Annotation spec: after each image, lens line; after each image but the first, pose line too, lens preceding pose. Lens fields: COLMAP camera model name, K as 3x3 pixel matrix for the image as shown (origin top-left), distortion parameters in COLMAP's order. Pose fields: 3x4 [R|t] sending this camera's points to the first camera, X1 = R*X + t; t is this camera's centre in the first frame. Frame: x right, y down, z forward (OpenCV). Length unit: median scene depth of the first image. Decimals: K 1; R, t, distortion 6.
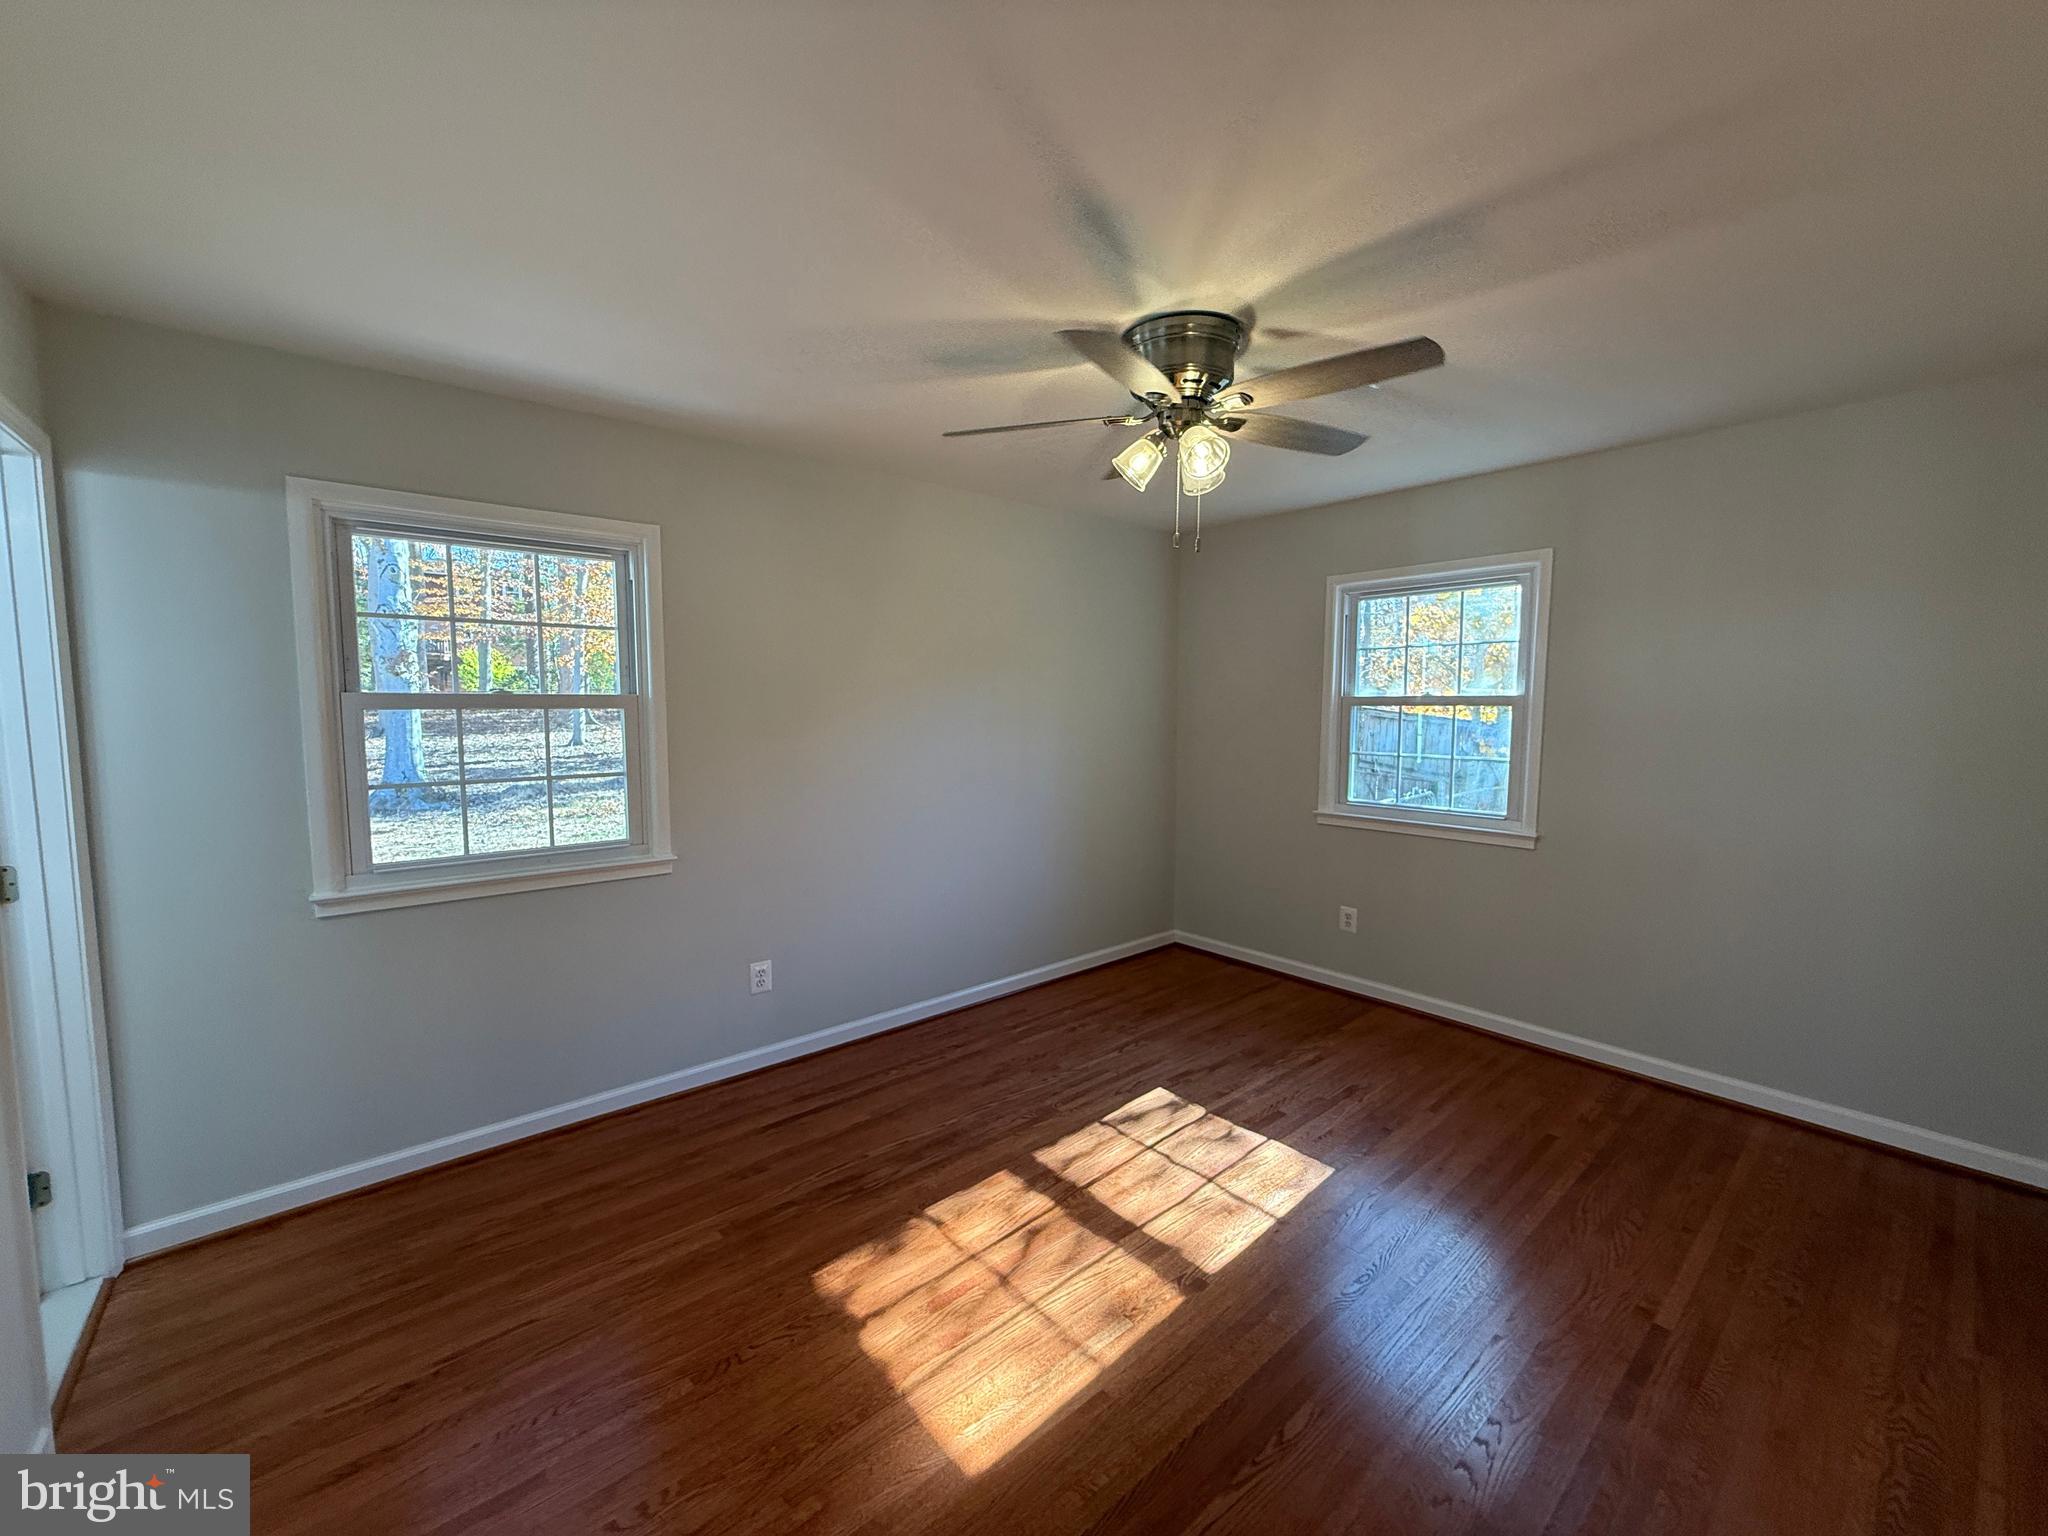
lens RADIAL K [[814.3, 0, 1020.6], [0, 814.3, 768.8], [0, 0, 1]] dist [0.000212, -0.000415]
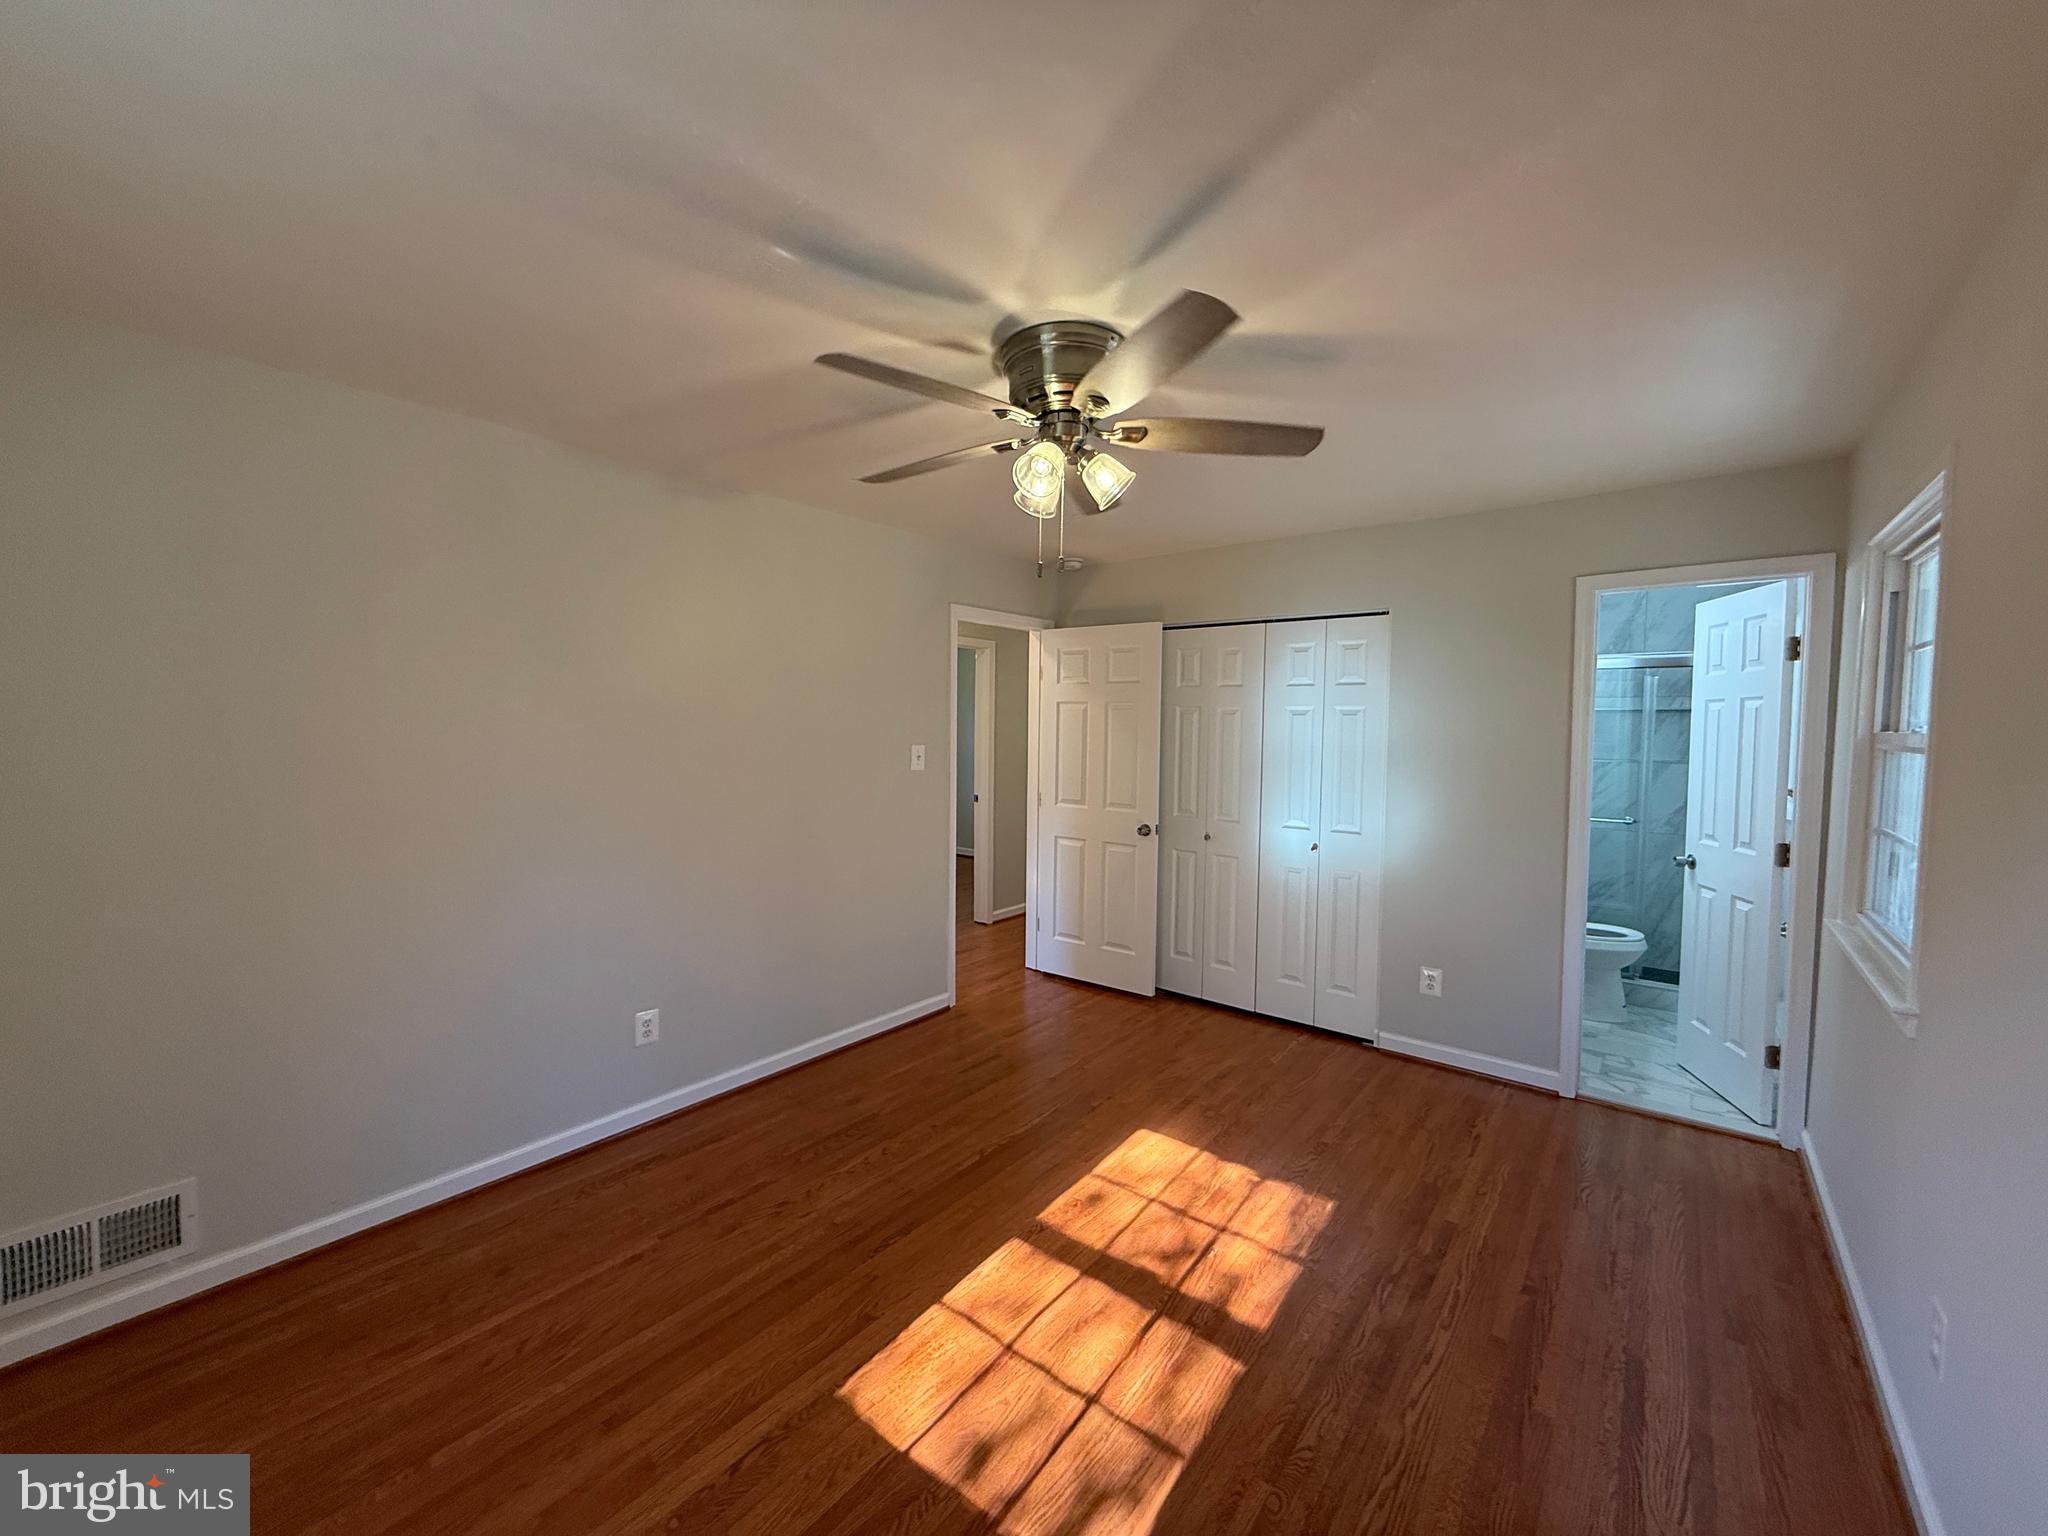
lens RADIAL K [[814.3, 0, 1020.5], [0, 814.3, 763.5], [0, 0, 1]] dist [0.000212, -0.000415]
pose [[-0.981825, 0.003601, -0.189752, 0.399370], [-0.022513, 0.990550, 0.135288, -0.171027], [0.188446, 0.137101, -0.972467, 1.833921]]
